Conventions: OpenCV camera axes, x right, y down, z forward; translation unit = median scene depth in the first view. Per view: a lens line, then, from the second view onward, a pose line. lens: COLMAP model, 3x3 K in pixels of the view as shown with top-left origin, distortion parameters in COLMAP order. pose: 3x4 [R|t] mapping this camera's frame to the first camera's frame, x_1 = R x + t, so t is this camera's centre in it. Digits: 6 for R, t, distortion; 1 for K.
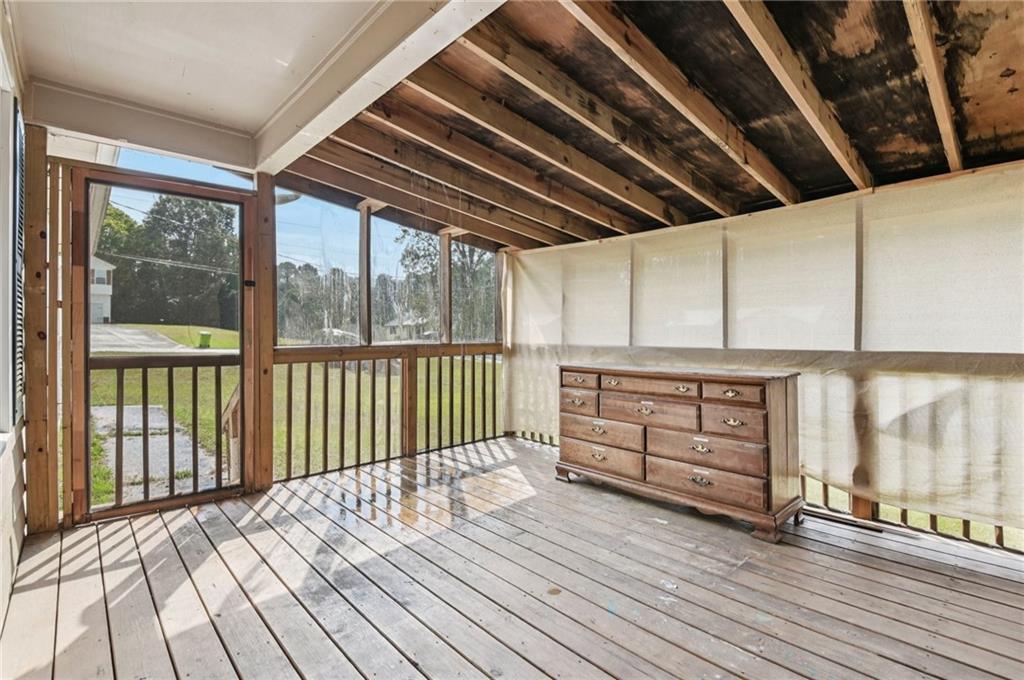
lens RADIAL K [[467.9, 0, 507.6], [0, 467.9, 327.8], [0, 0, 1]] dist [-0.004399, -0.000226]
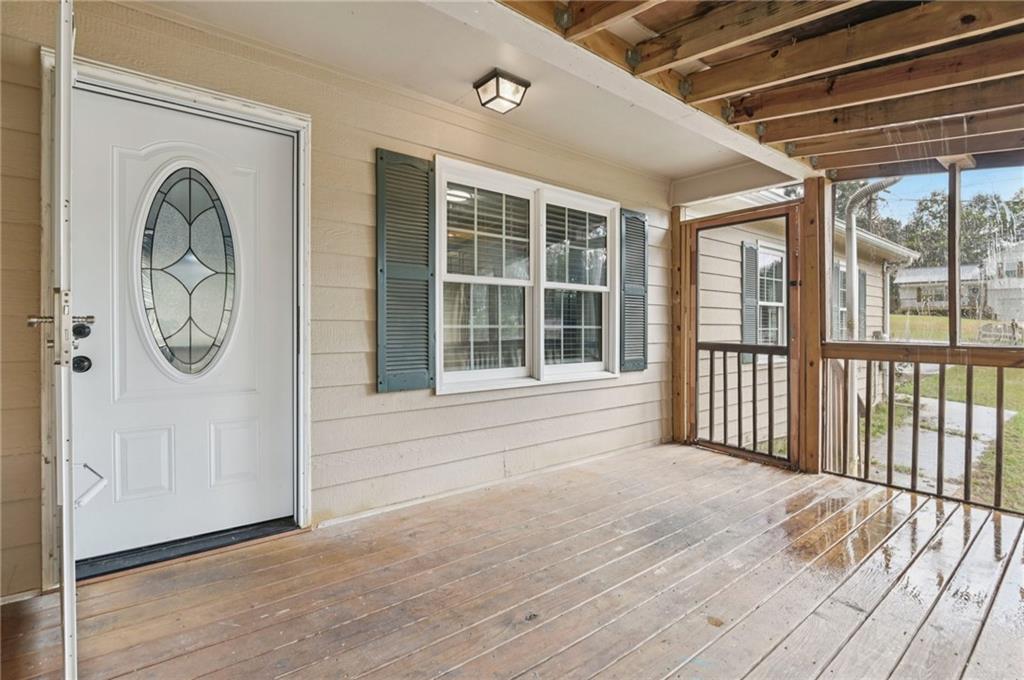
lens RADIAL K [[477.8, 0, 512.0], [0, 477.8, 340.0], [0, 0, 1]] dist [-0.012916, -0.001232]
pose [[-0.077691, 0.034704, -0.996373, 0.631259], [0.002607, 0.999398, 0.034606, -0.001031], [0.996974, 0.000091, -0.077735, 0.406797]]
